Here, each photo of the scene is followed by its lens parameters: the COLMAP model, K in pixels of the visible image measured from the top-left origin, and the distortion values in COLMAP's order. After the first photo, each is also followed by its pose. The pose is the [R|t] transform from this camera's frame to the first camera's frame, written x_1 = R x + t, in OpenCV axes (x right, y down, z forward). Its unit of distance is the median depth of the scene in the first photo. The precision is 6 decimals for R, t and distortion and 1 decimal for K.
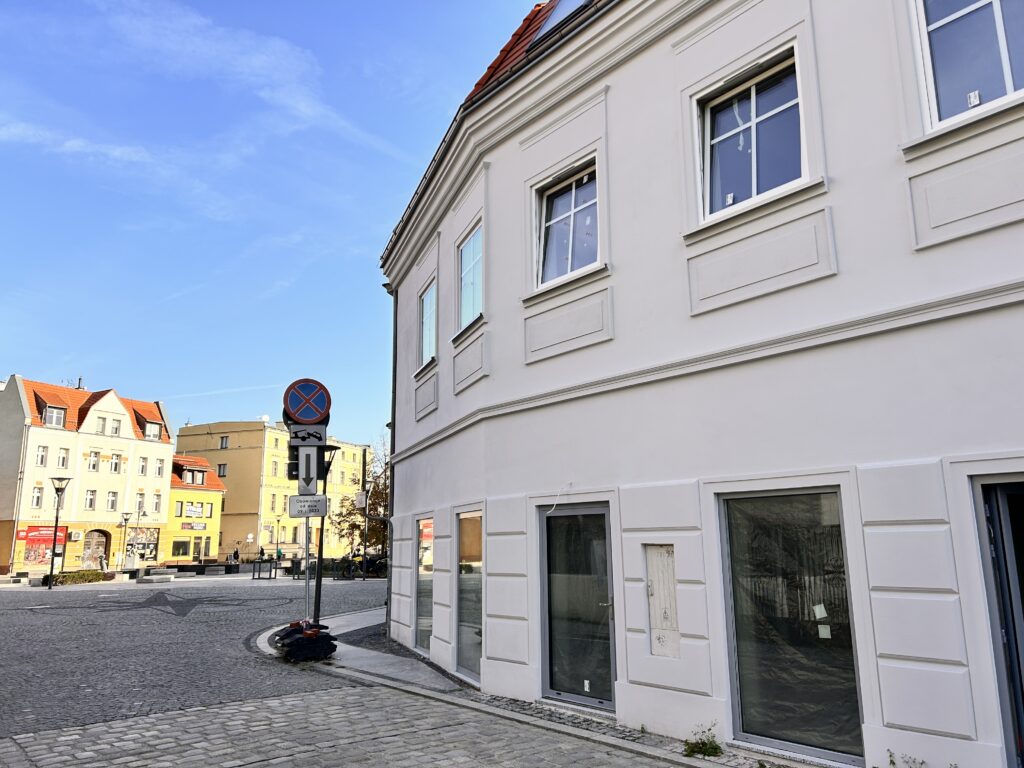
lens RADIAL K [[759.4, 0, 512.0], [0, 759.4, 384.0], [0, 0, 1]] dist [0.006721, 0.004769]
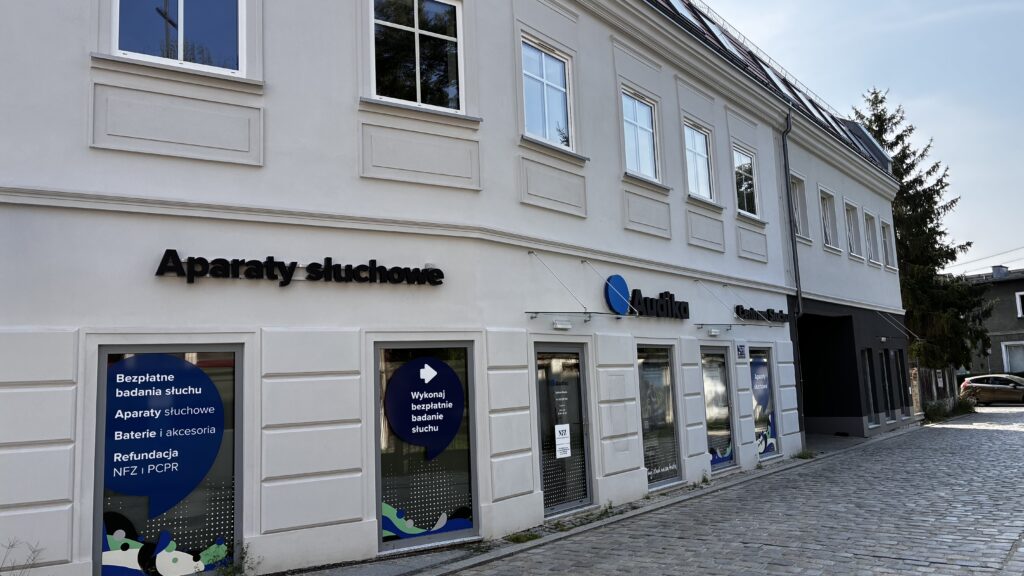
lens RADIAL K [[582.9, 0, 511.6], [0, 582.9, 322.7], [0, 0, 1]] dist [-0.035059, -0.000071]
pose [[0.210077, 0.097672, 0.972794, -0.338108], [-0.160773, 0.984903, -0.064168, 0.088266], [-0.964375, -0.142918, 0.222609, 0.393062]]
